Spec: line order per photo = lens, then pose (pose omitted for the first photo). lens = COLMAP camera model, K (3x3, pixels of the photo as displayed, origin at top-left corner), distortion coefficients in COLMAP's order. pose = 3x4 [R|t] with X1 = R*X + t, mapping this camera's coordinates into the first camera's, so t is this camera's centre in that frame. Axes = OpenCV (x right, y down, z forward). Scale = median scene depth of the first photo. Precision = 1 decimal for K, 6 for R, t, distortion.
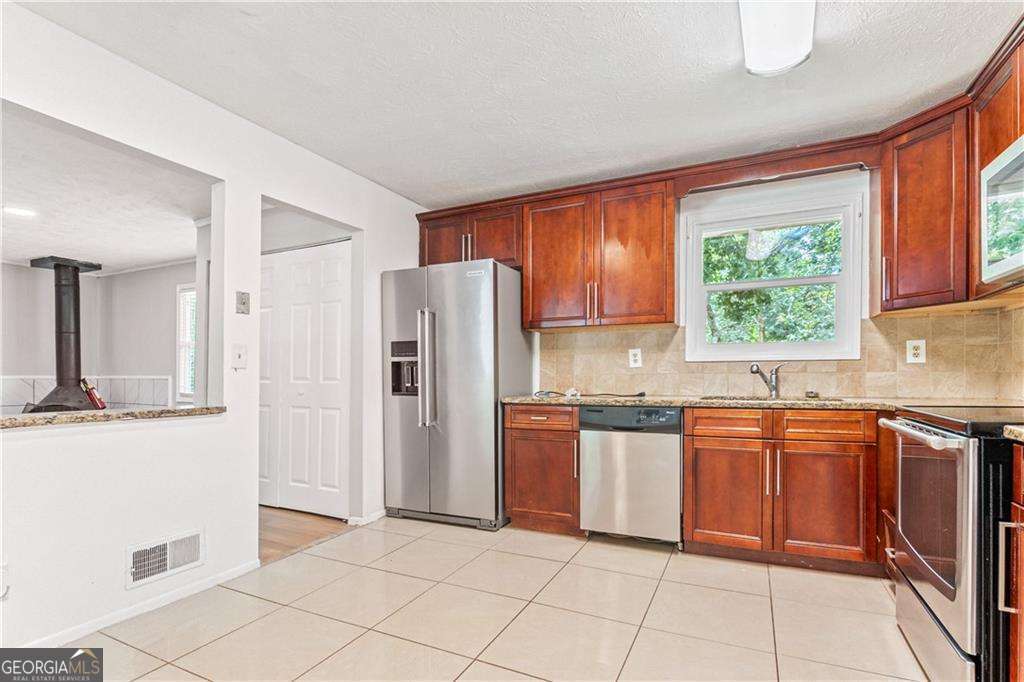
lens RADIAL K [[480.4, 0, 534.8], [0, 480.4, 380.0], [0, 0, 1]] dist [-0.001835, -0.000021]
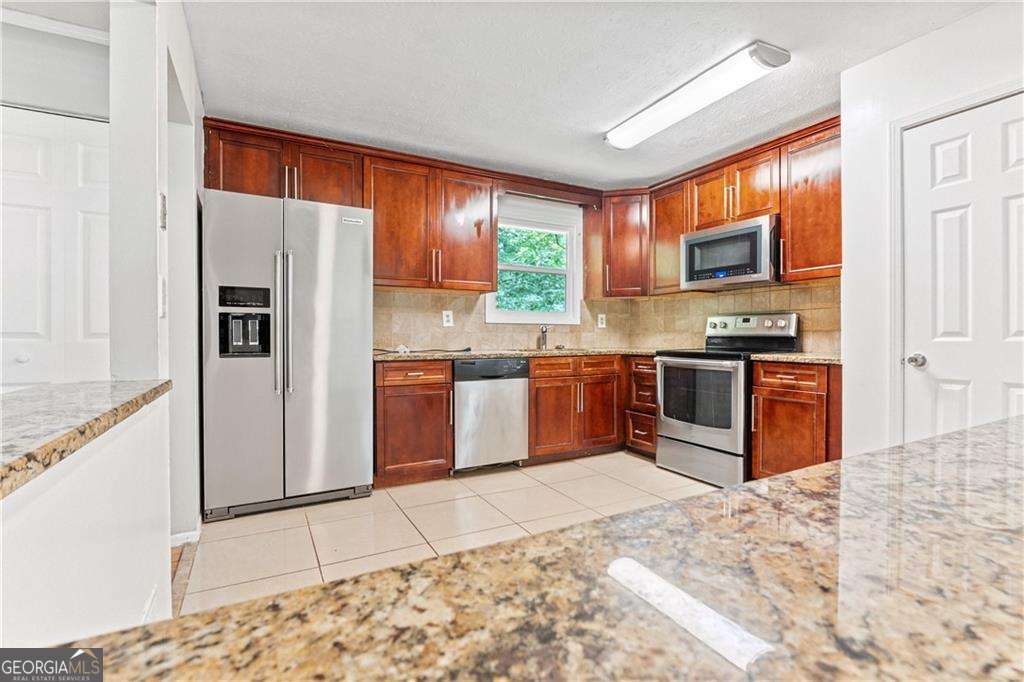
lens RADIAL K [[466.3, 0, 512.0], [0, 466.3, 341.0], [0, 0, 1]] dist [-0.001160, -0.000007]
pose [[0.606565, -0.004766, 0.795019, -0.621844], [0.002792, 0.999989, 0.003866, 0.004624], [-0.795029, -0.000125, 0.606572, 0.206299]]
